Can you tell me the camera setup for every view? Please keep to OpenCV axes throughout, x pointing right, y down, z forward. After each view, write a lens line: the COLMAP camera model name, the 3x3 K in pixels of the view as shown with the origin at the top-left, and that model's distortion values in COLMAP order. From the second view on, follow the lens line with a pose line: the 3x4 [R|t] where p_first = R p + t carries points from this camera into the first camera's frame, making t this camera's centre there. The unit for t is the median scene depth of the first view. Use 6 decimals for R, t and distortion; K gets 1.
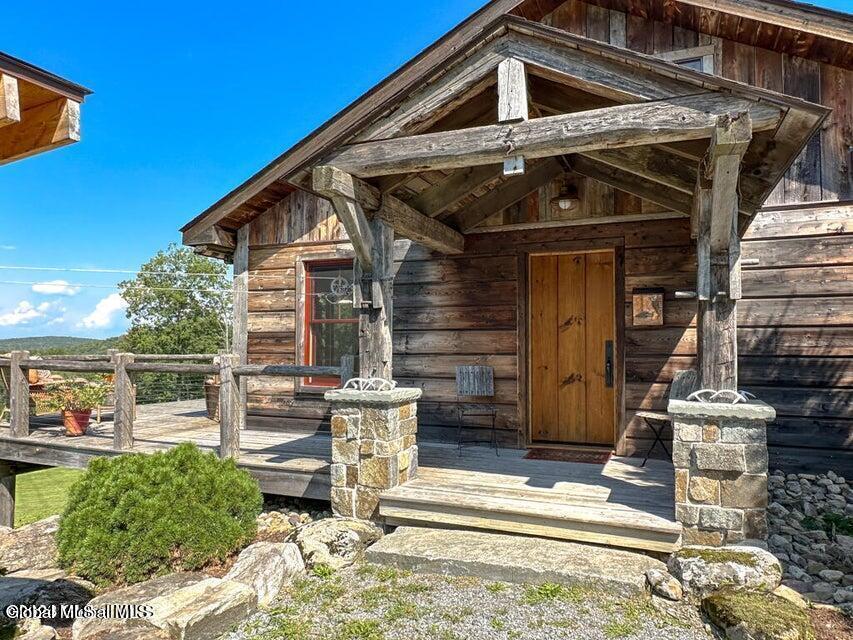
lens RADIAL K [[589.4, 0, 425.3], [0, 589.4, 307.4], [0, 0, 1]] dist [-0.003540, 0.000681]
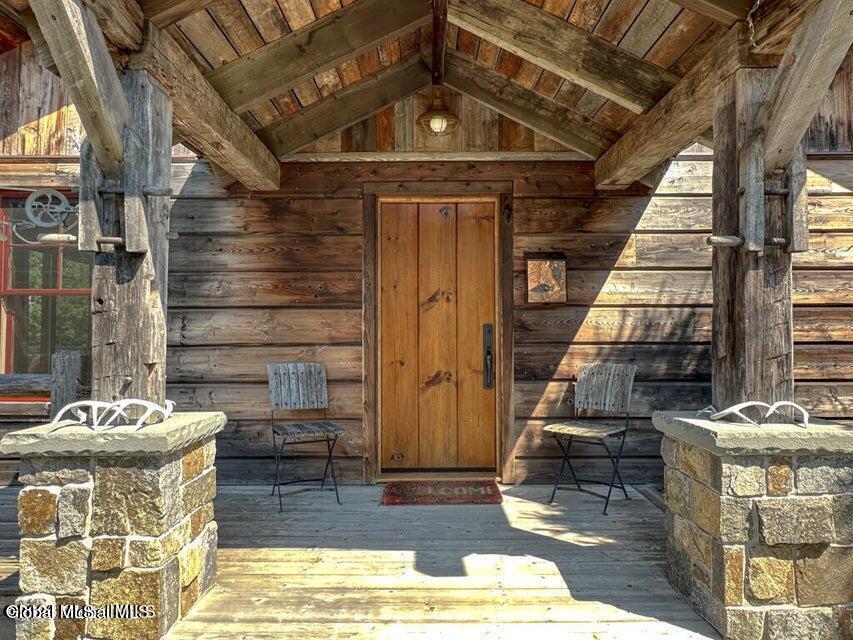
lens RADIAL K [[589.4, 0, 425.3], [0, 589.4, 307.4], [0, 0, 1]] dist [-0.003540, 0.000681]
pose [[0.925160, 0.012068, 0.379385, -0.036218], [-0.019824, 0.999667, 0.016544, 0.027000], [-0.379059, -0.022827, 0.925091, 0.381032]]
